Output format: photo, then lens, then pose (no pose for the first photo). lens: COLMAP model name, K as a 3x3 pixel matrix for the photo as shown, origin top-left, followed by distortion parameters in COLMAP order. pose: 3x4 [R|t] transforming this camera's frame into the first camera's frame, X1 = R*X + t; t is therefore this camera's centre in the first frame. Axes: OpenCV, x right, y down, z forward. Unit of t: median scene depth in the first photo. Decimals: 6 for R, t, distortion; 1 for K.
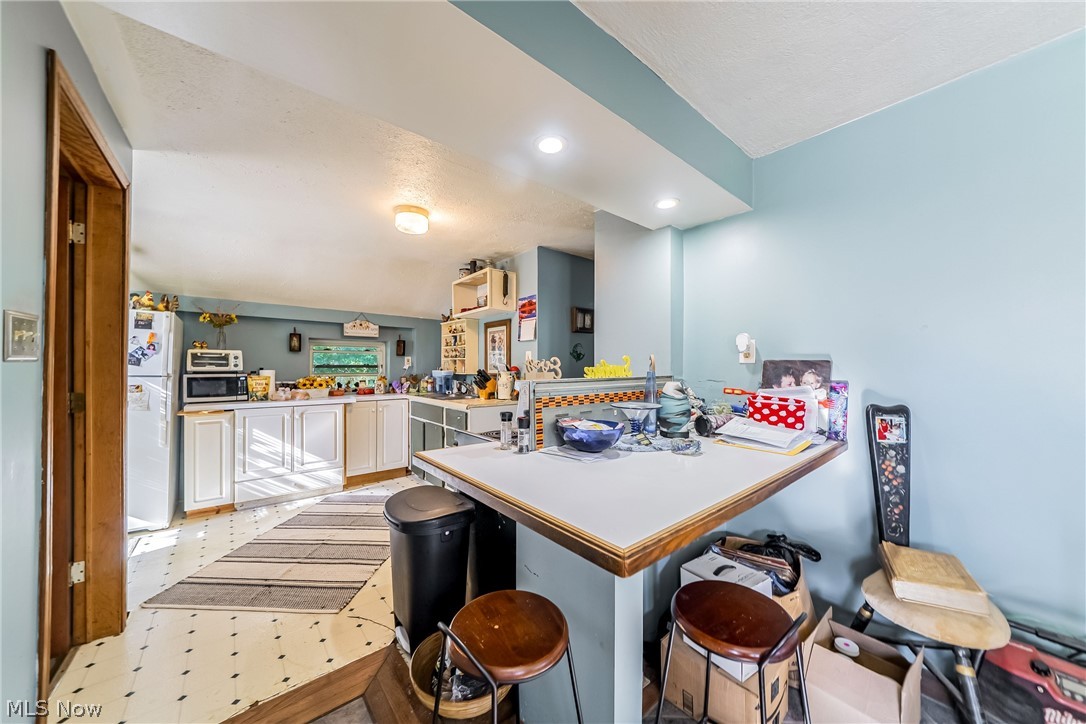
lens RADIAL K [[371.9, 0, 542.9], [0, 371.9, 365.1], [0, 0, 1]] dist [-0.002758, 0.000400]
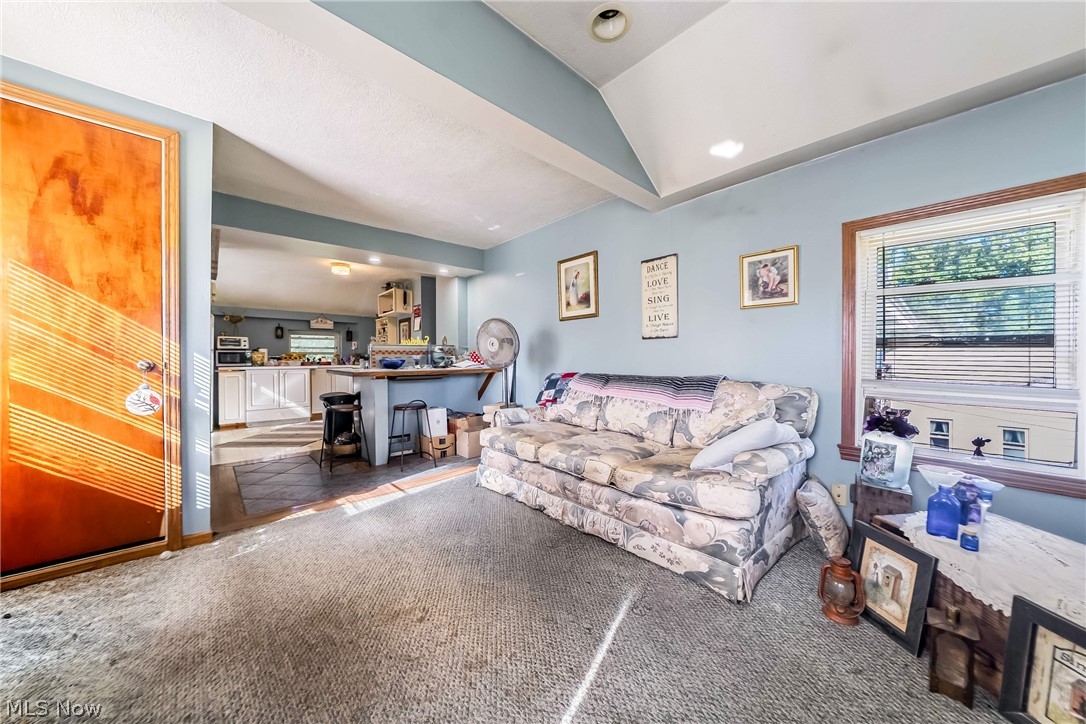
lens RADIAL K [[371.9, 0, 541.1], [0, 371.9, 359.5], [0, 0, 1]] dist [-0.002758, 0.000400]
pose [[0.999424, -0.008592, 0.032822, 0.470205], [0.008329, 0.999932, 0.008153, 0.060043], [-0.032890, -0.007875, 0.999428, -0.737119]]
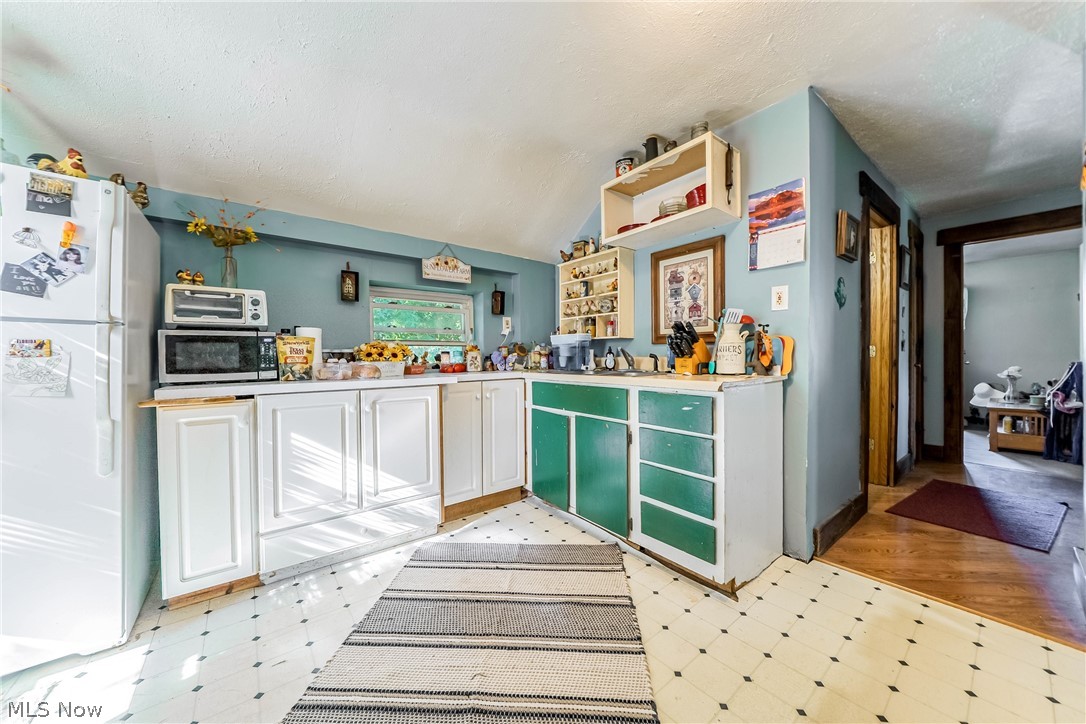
lens RADIAL K [[371.9, 0, 544.0], [0, 371.9, 359.5], [0, 0, 1]] dist [-0.002758, 0.000400]
pose [[0.999650, -0.009572, -0.024667, -0.370339], [0.009951, 0.999834, 0.015273, 0.058423], [0.024517, -0.015513, 0.999579, 0.439908]]
